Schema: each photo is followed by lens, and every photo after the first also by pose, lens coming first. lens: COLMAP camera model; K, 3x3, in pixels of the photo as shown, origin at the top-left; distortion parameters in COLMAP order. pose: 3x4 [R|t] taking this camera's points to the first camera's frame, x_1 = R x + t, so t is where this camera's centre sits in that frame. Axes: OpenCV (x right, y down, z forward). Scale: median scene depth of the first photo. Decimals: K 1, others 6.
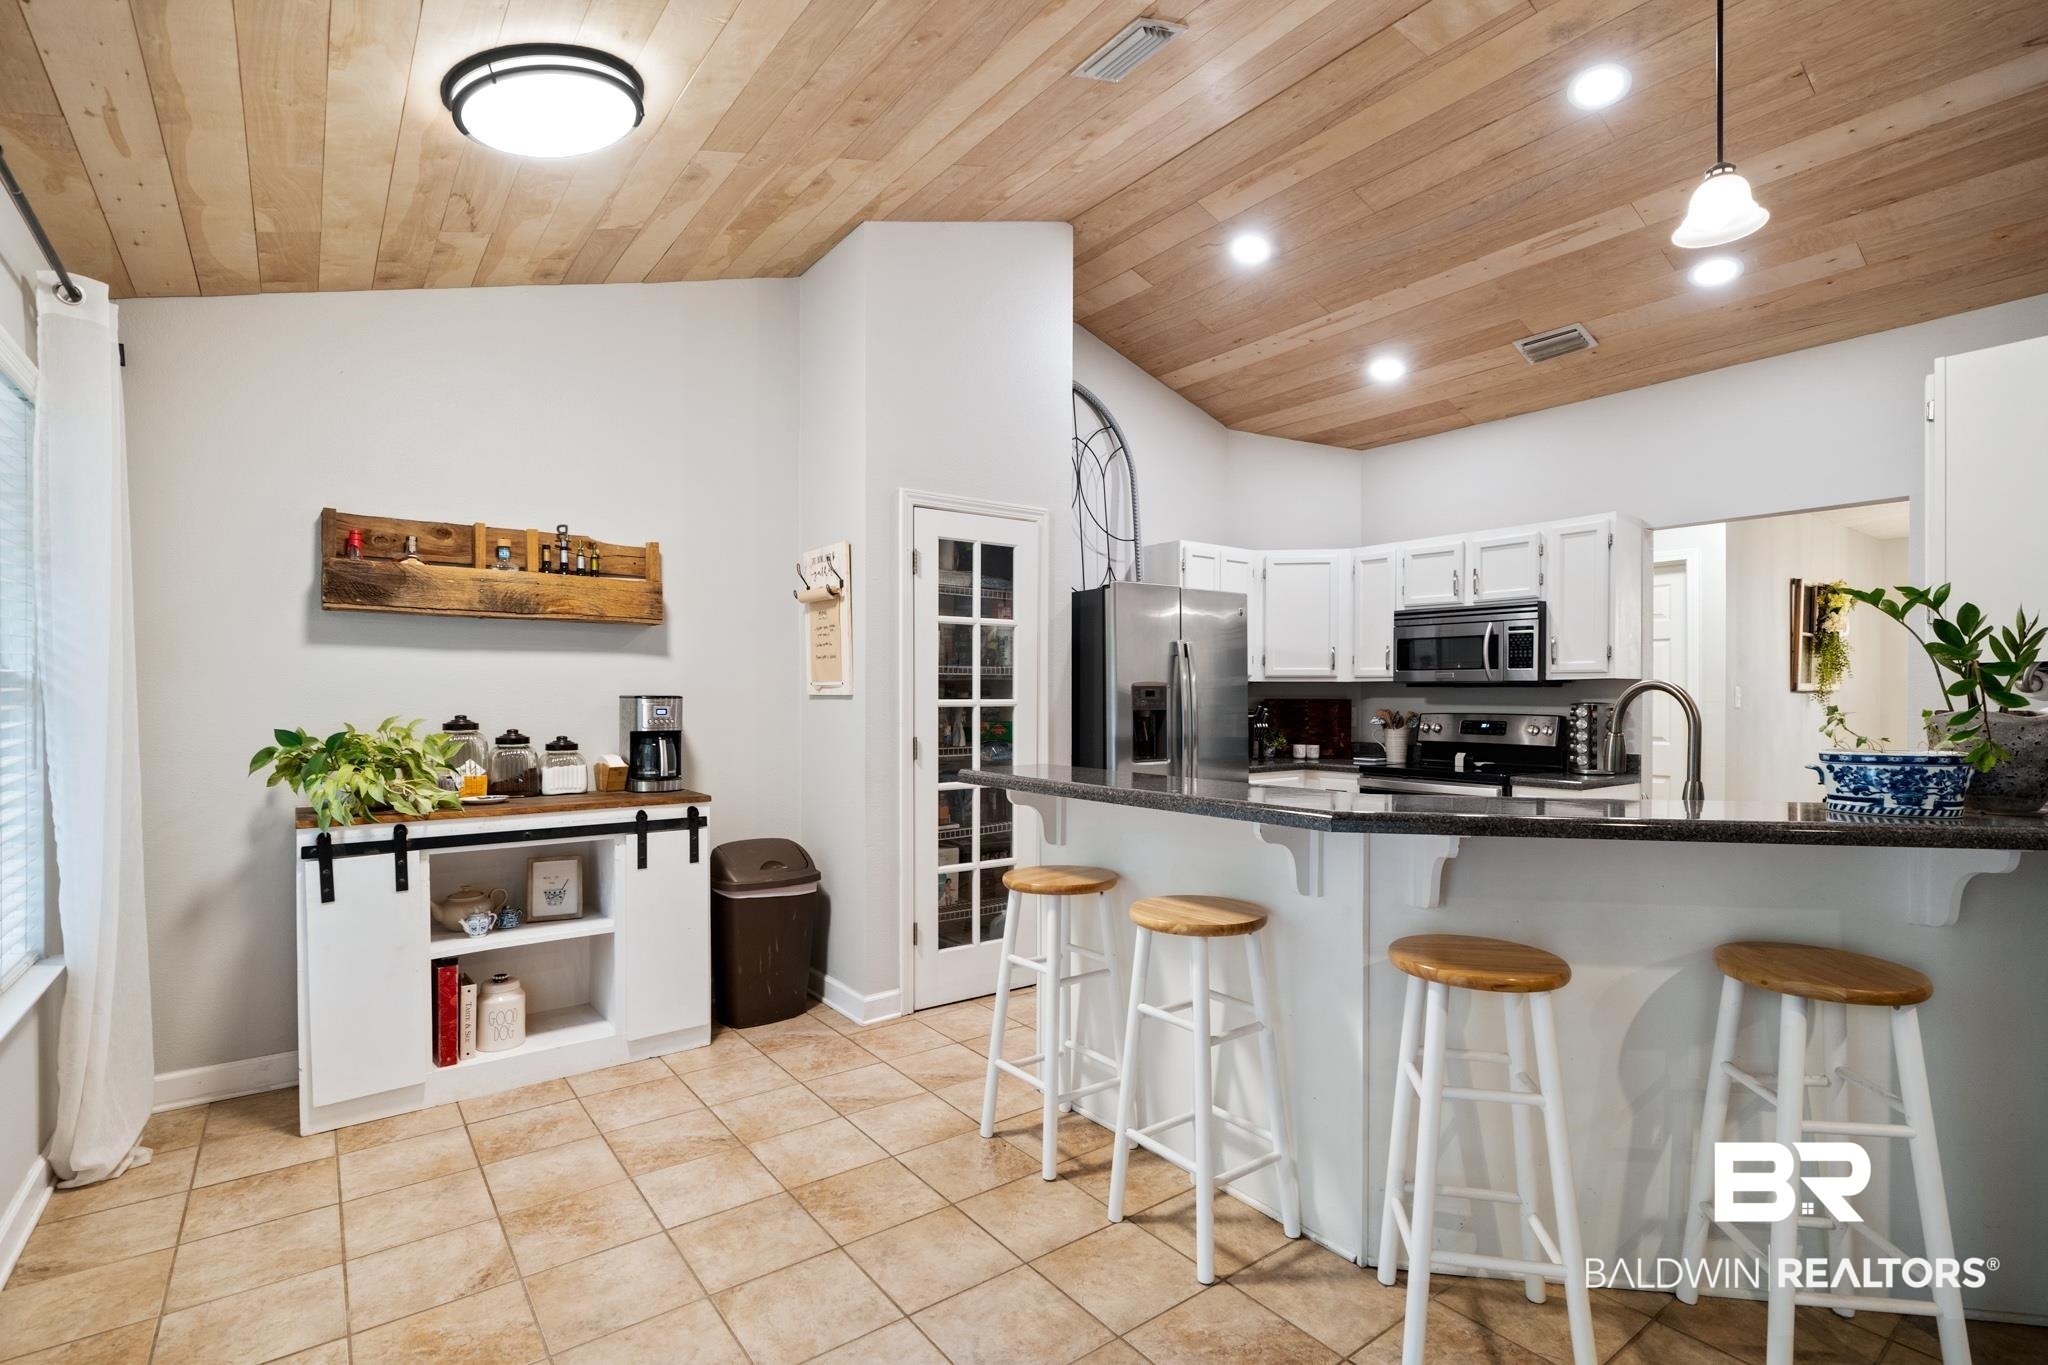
lens RADIAL K [[949.1, 0, 1018.3], [0, 949.1, 698.2], [0, 0, 1]] dist [0.000367, 0.000869]
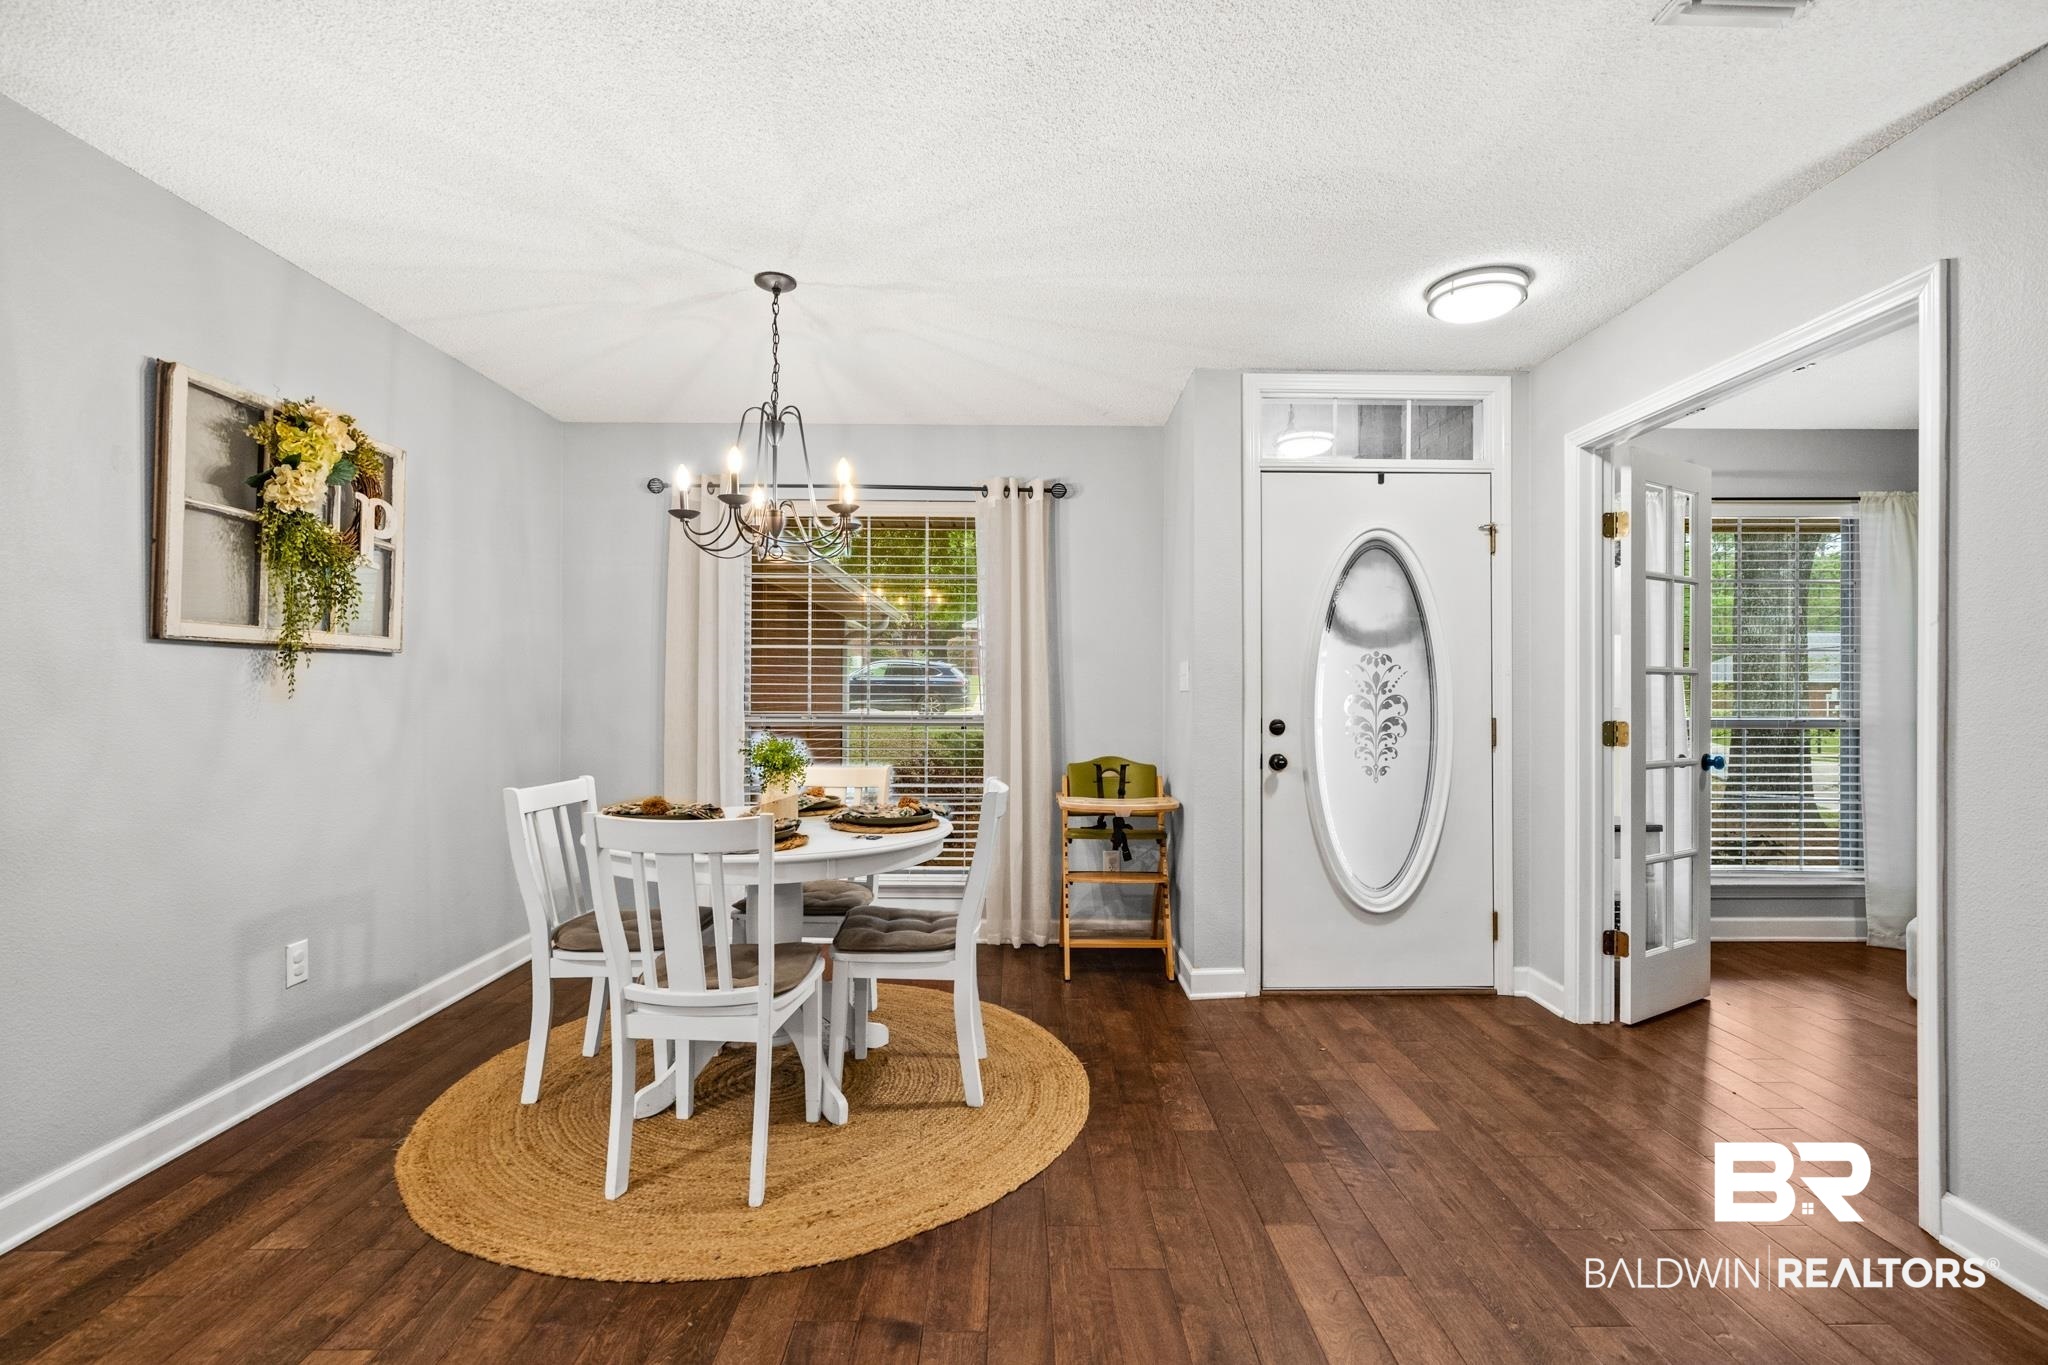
lens RADIAL K [[917.5, 0, 1048.3], [0, 917.5, 683.5], [0, 0, 1]] dist [0.001672, -0.000400]
pose [[0.588899, 0.004212, 0.808196, 1.110744], [0.000524, 0.999984, -0.005593, 0.022375], [-0.808207, 0.003717, 0.588887, 0.704291]]
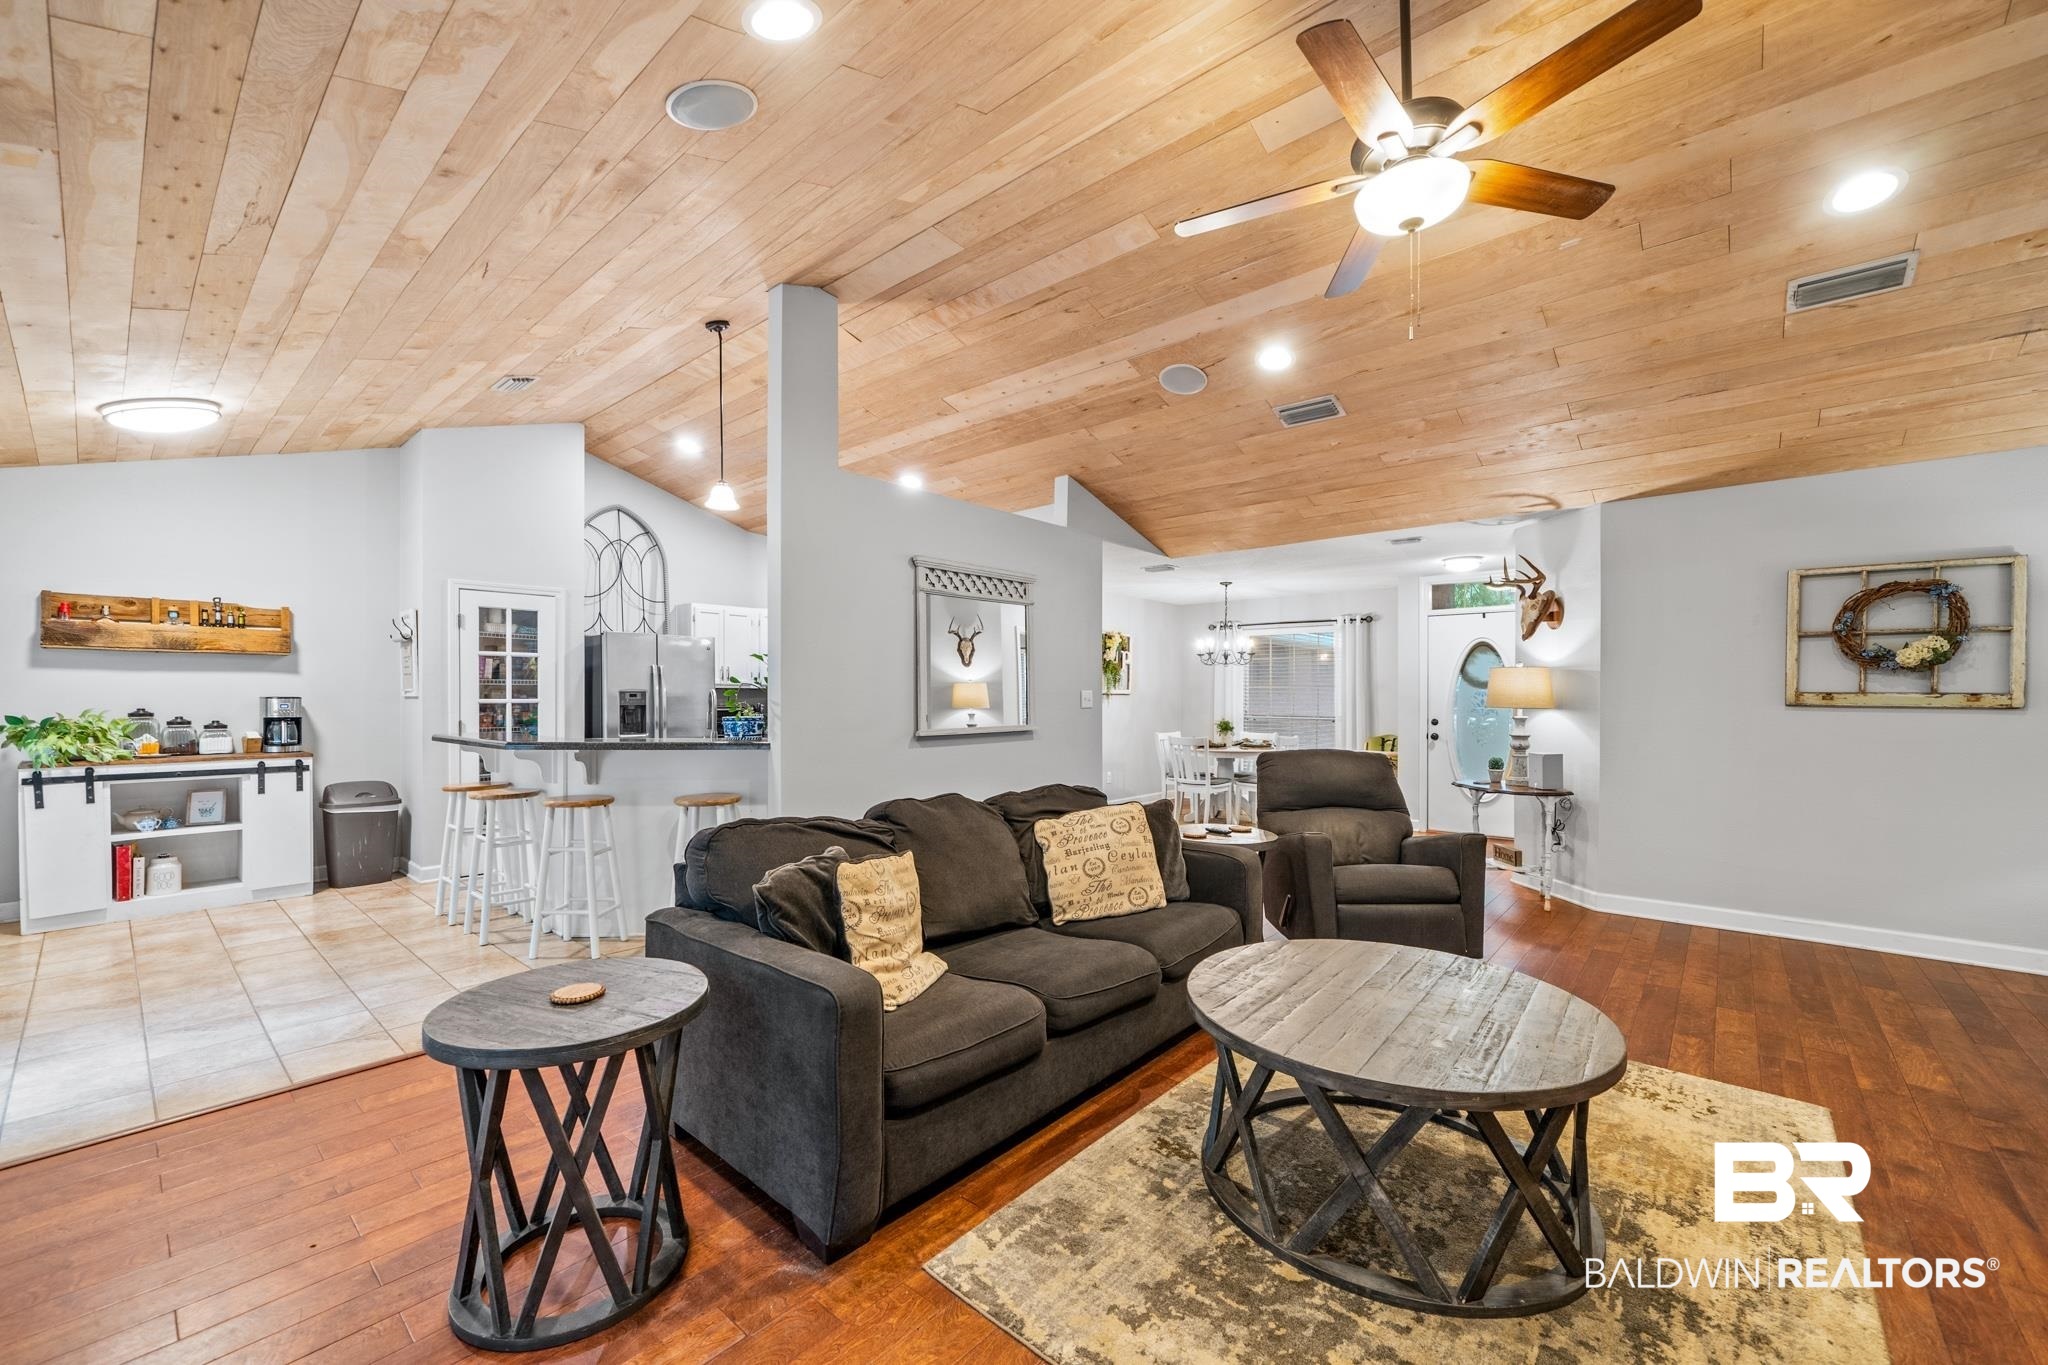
lens RADIAL K [[811.6, 0, 1019.2], [0, 811.6, 695.5], [0, 0, 1]] dist [-0.001864, -0.000260]
pose [[0.978494, -0.000886, 0.206273, 0.592477], [0.002042, 0.999983, -0.005388, 0.005088], [-0.206265, 0.005694, 0.978480, -0.680154]]
